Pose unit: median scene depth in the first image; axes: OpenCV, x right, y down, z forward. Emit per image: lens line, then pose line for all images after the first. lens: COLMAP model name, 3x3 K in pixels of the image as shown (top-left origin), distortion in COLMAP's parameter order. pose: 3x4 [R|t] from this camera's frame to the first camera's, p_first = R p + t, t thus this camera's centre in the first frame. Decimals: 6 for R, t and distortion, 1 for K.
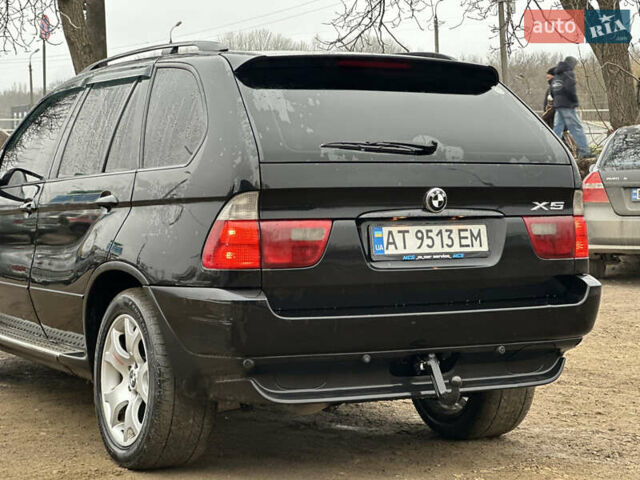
lens RADIAL K [[1458.1, 0, 320.9], [0, 1458.1, 245.1], [0, 0, 1]] dist [0.185248, 0.000000]
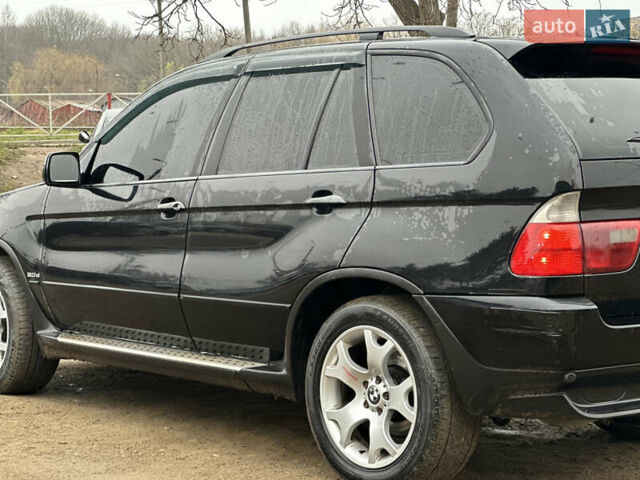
lens RADIAL K [[1458.1, 0, 319.6], [0, 1458.1, 242.5], [0, 0, 1]] dist [0.185248, 0.000000]
pose [[0.975485, -0.024420, 0.218709, -0.376262], [0.020847, 0.999609, 0.018633, -0.023068], [-0.219078, -0.013617, 0.975612, 0.119406]]
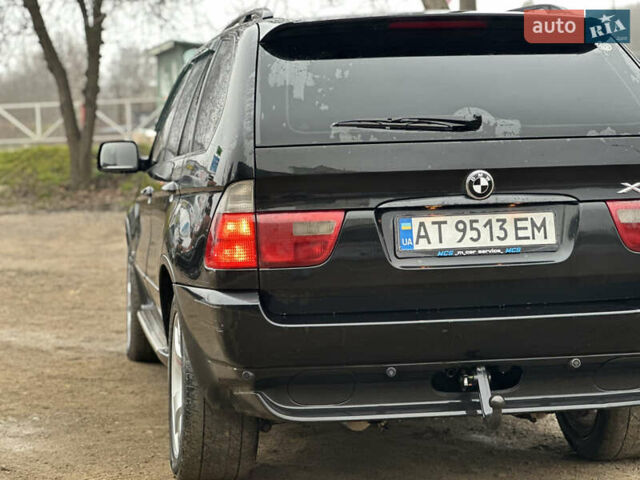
lens RADIAL K [[1458.1, 0, 313.2], [0, 1458.1, 237.9], [0, 0, 1]] dist [0.185248, 0.000000]
pose [[0.947025, -0.004549, -0.321129, 0.251058], [0.012156, 0.999691, 0.021688, -0.019035], [0.320931, -0.024443, 0.946787, 0.168117]]
